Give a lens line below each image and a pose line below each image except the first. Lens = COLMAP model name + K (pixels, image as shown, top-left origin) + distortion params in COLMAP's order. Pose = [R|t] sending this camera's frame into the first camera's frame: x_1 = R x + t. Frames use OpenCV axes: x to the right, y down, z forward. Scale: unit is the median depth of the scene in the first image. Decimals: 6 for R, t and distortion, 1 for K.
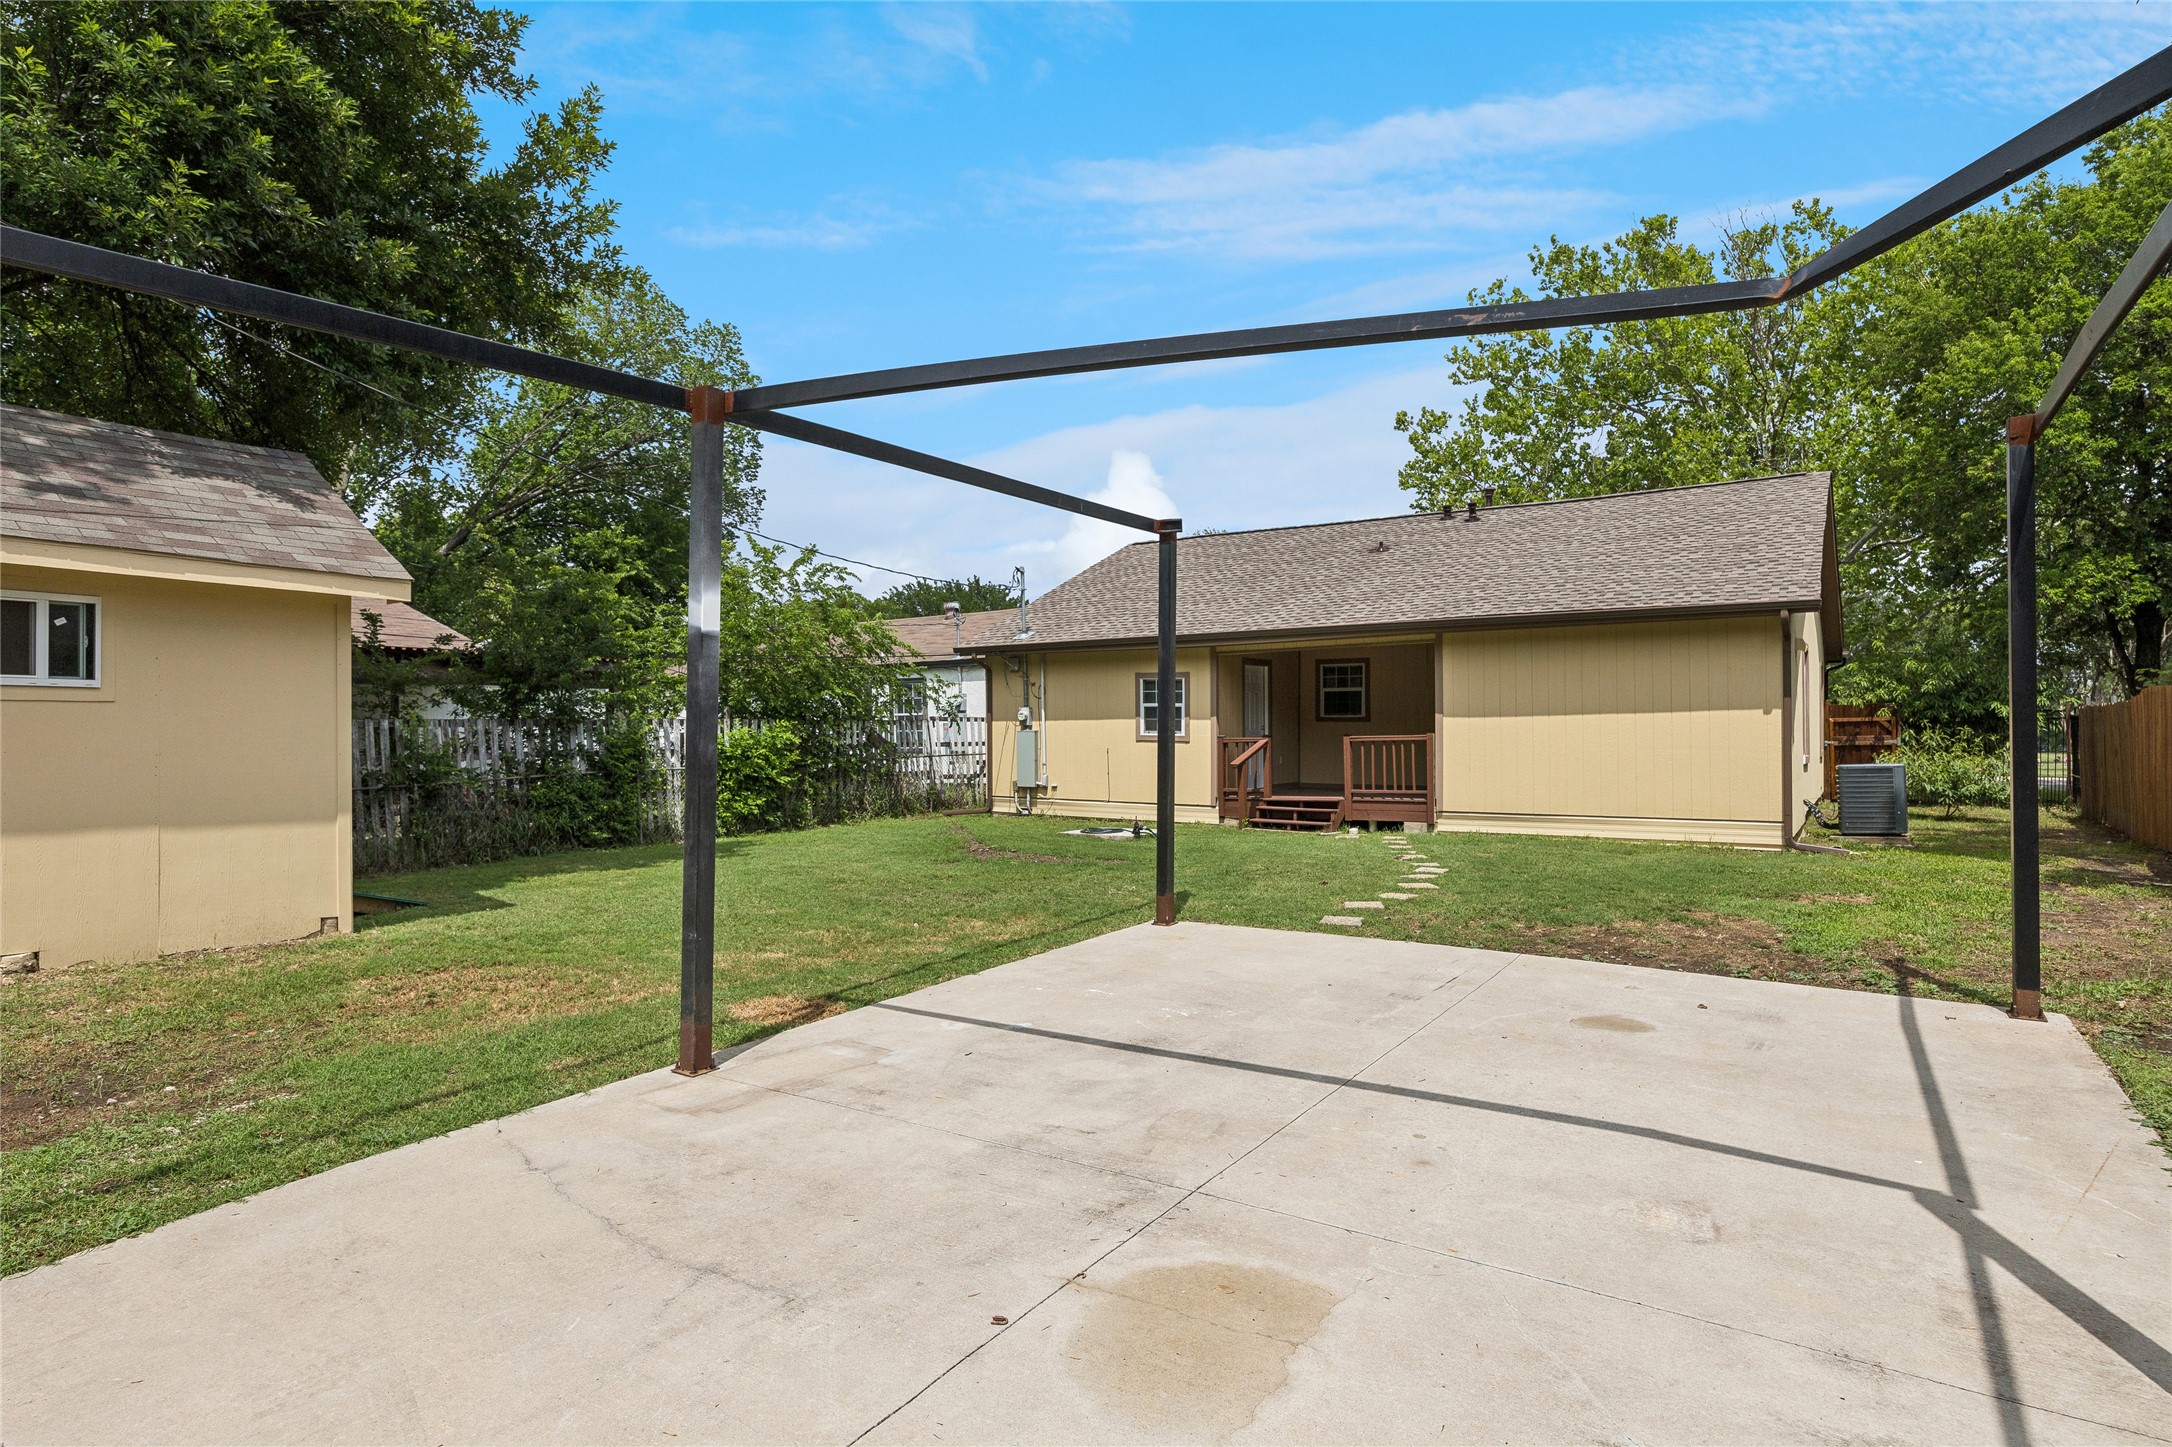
lens RADIAL K [[1210.8, 0, 1071.2], [0, 1210.8, 707.4], [0, 0, 1]] dist [0.002016, 0.000826]
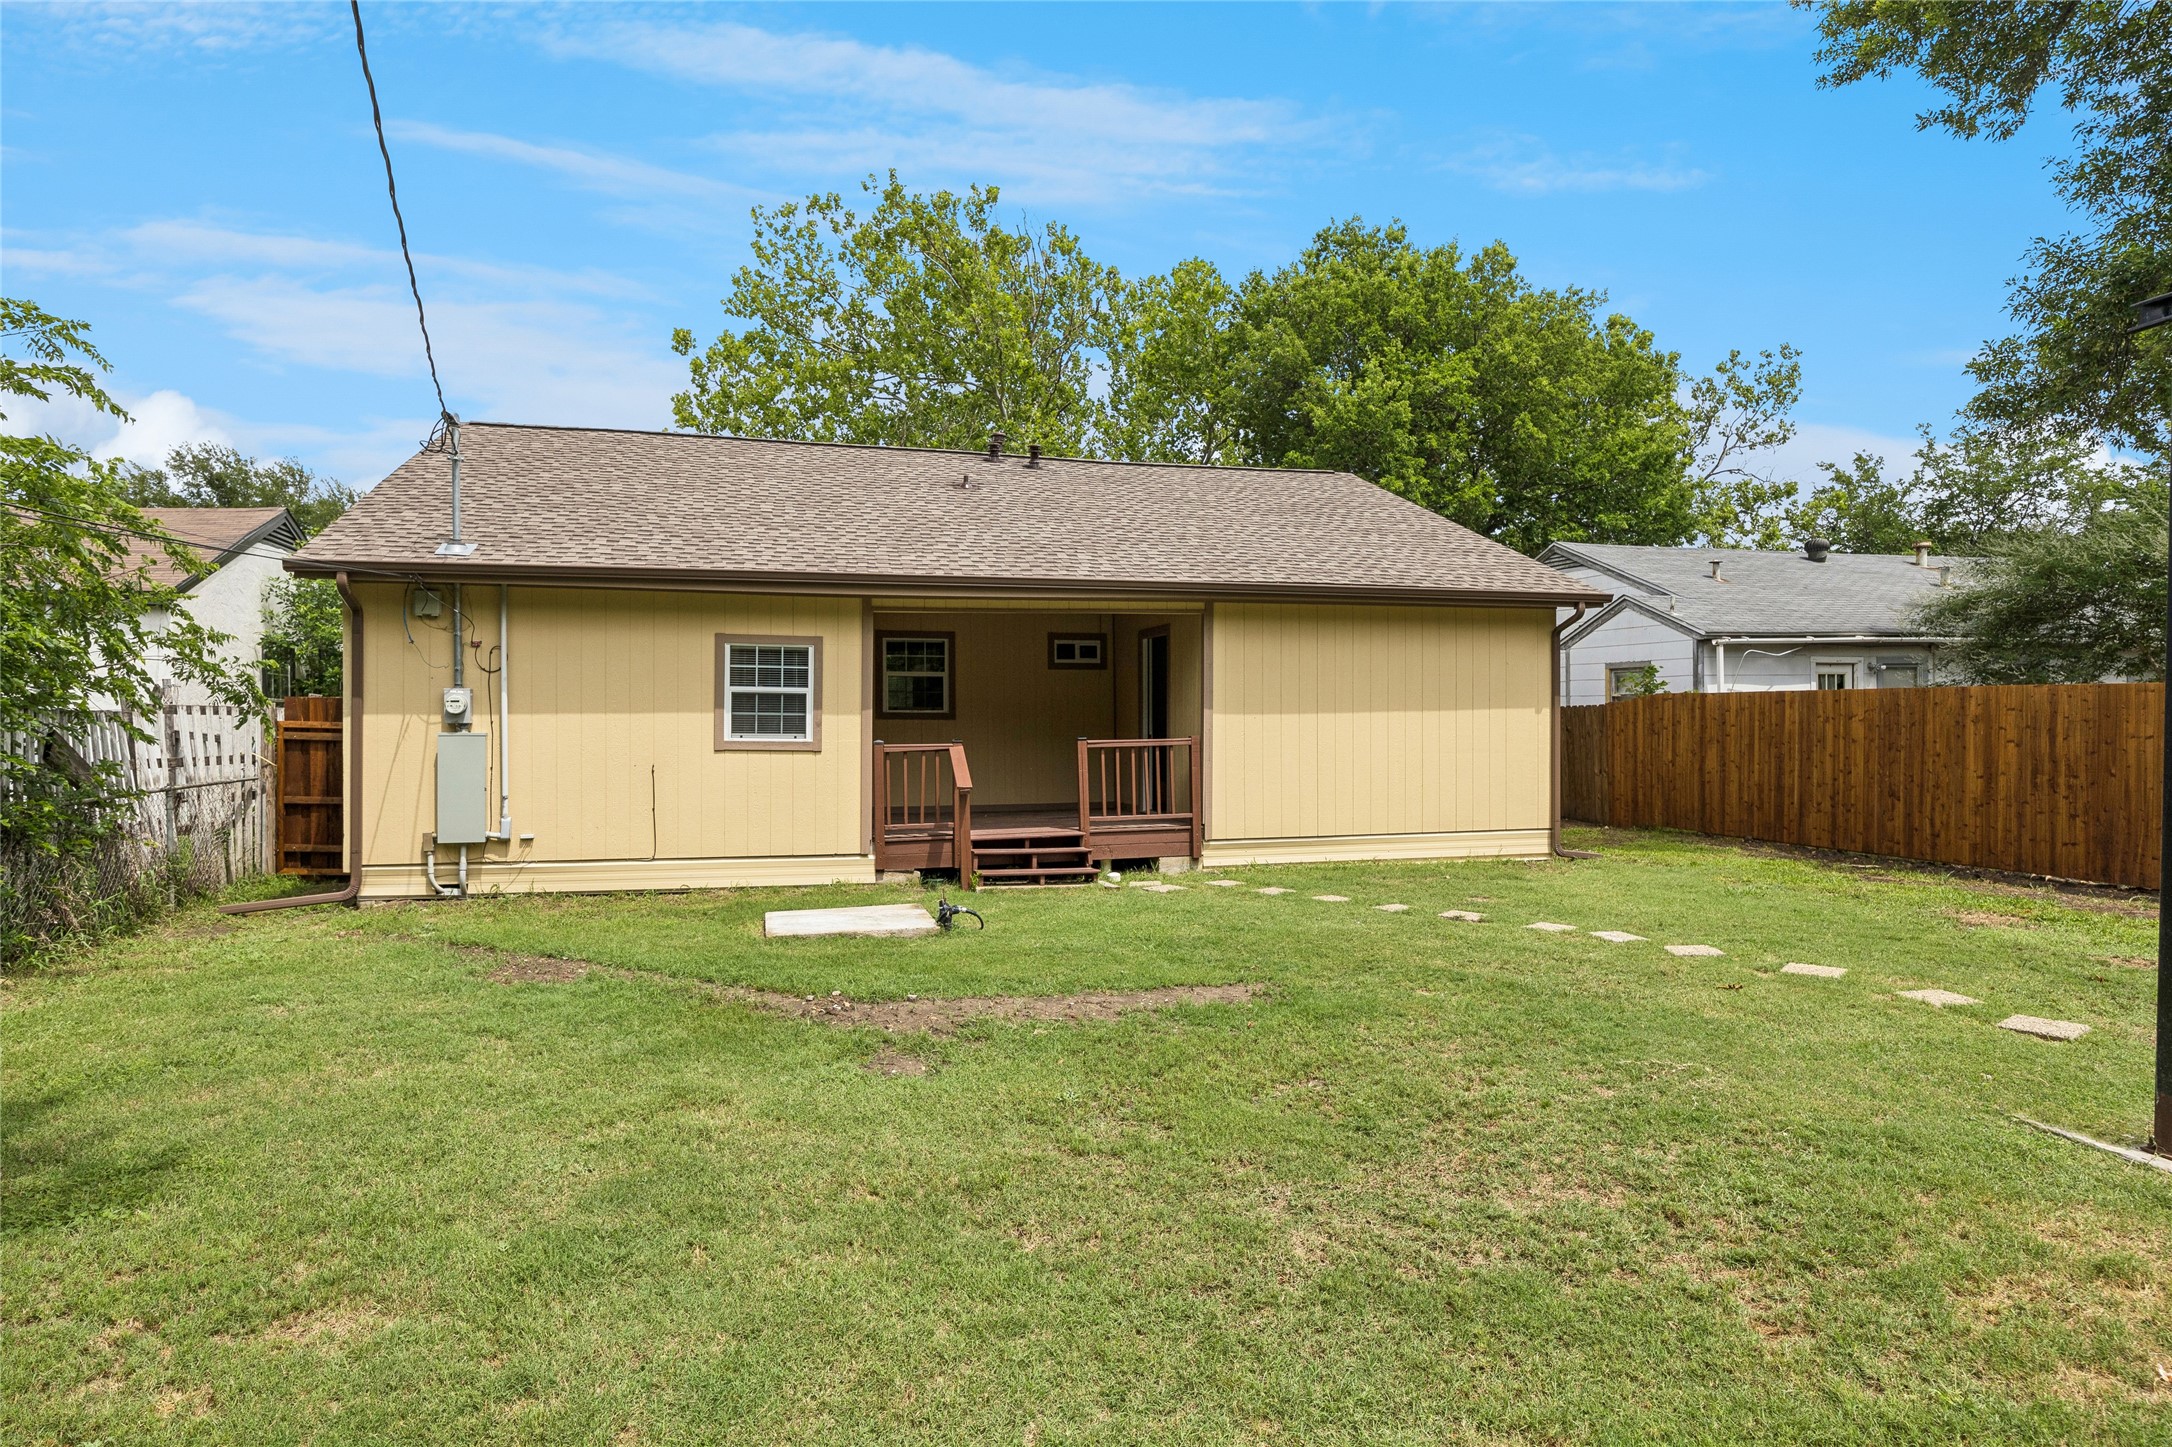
lens RADIAL K [[1210.8, 0, 1071.2], [0, 1210.8, 707.4], [0, 0, 1]] dist [0.002016, 0.000826]
pose [[0.661136, 0.011356, 0.750180, -0.273940], [-0.013638, 0.999902, -0.003117, 0.006670], [-0.750142, -0.008171, 0.661227, 0.502628]]
